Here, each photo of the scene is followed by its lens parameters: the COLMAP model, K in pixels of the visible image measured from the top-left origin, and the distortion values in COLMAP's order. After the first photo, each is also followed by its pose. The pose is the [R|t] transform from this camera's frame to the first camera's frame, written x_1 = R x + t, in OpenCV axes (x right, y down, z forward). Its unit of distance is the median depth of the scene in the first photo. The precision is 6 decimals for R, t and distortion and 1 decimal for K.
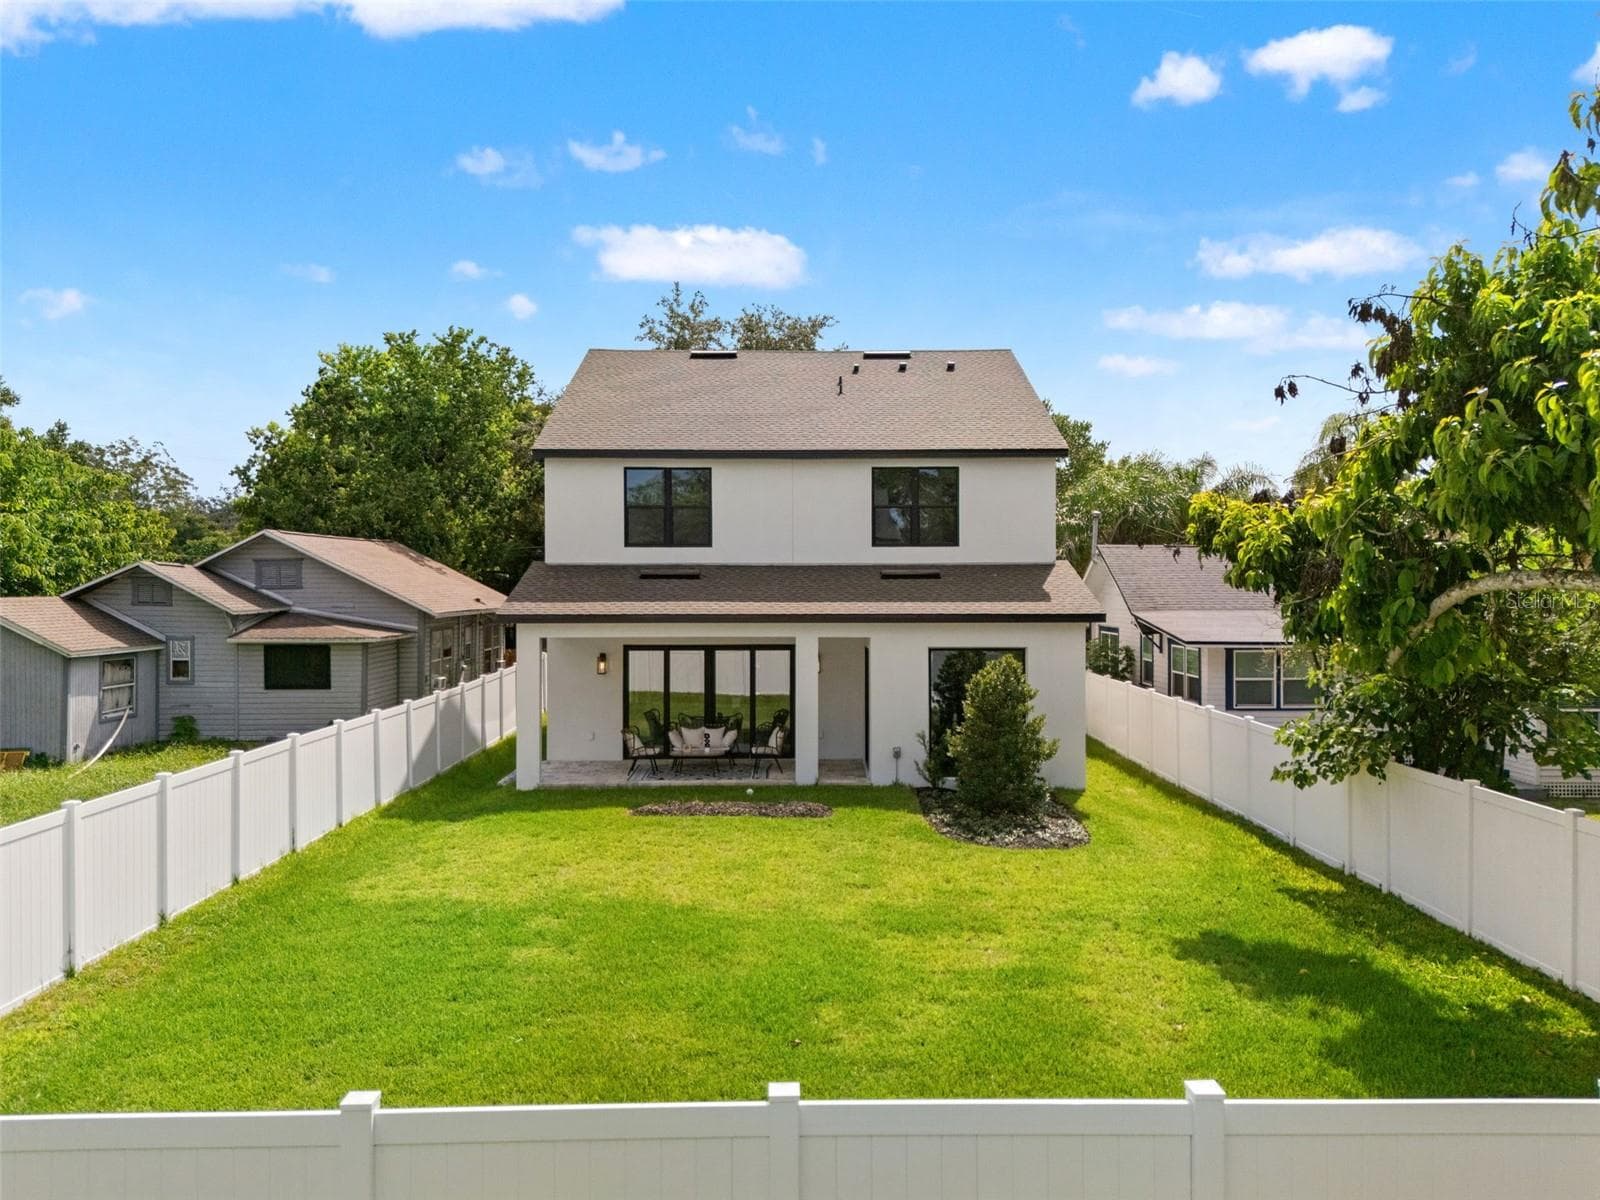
lens RADIAL K [[1175.9, 0, 782.6], [0, 1175.9, 599.1], [0, 0, 1]] dist [0.082663, -0.079353]
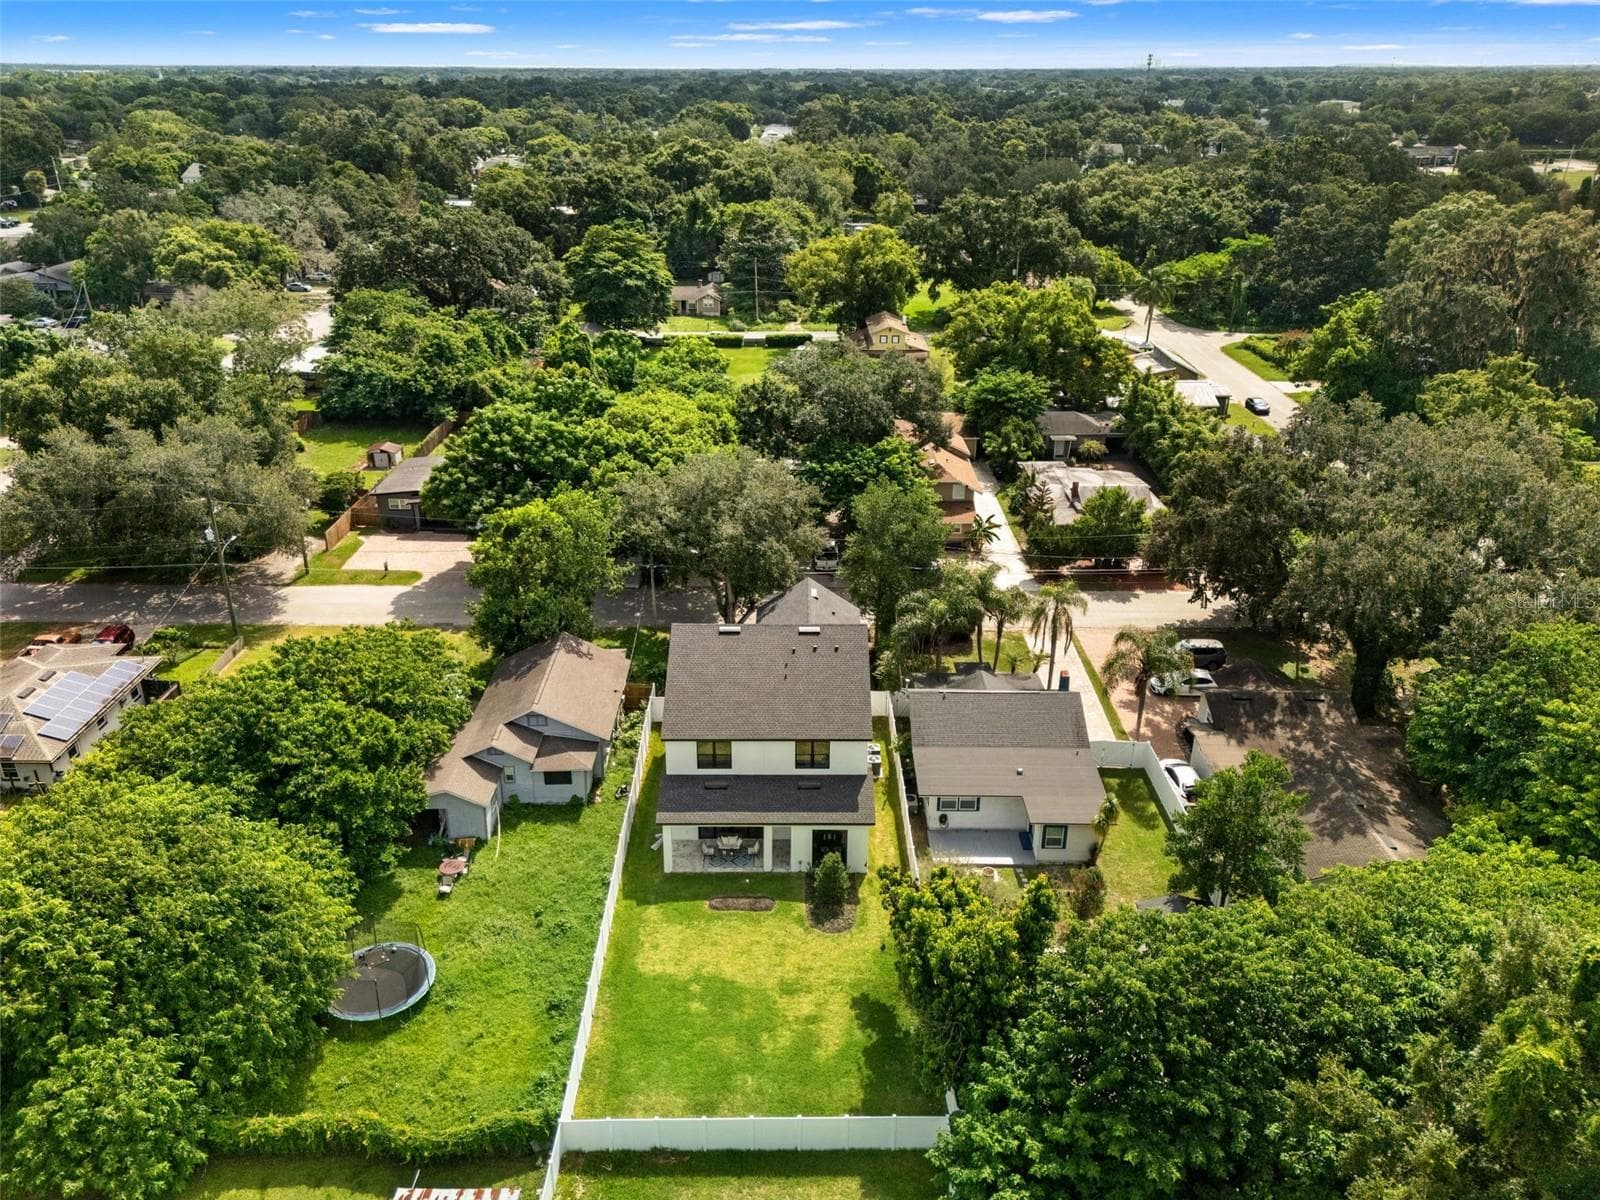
lens RADIAL K [[1175.9, 0, 782.6], [0, 1175.9, 599.1], [0, 0, 1]] dist [0.082663, -0.079353]
pose [[0.999987, 0.001604, 0.004819, 0.039946], [-0.003405, 0.915660, 0.401939, -1.470431], [-0.003768, -0.401950, 0.915654, -1.222583]]
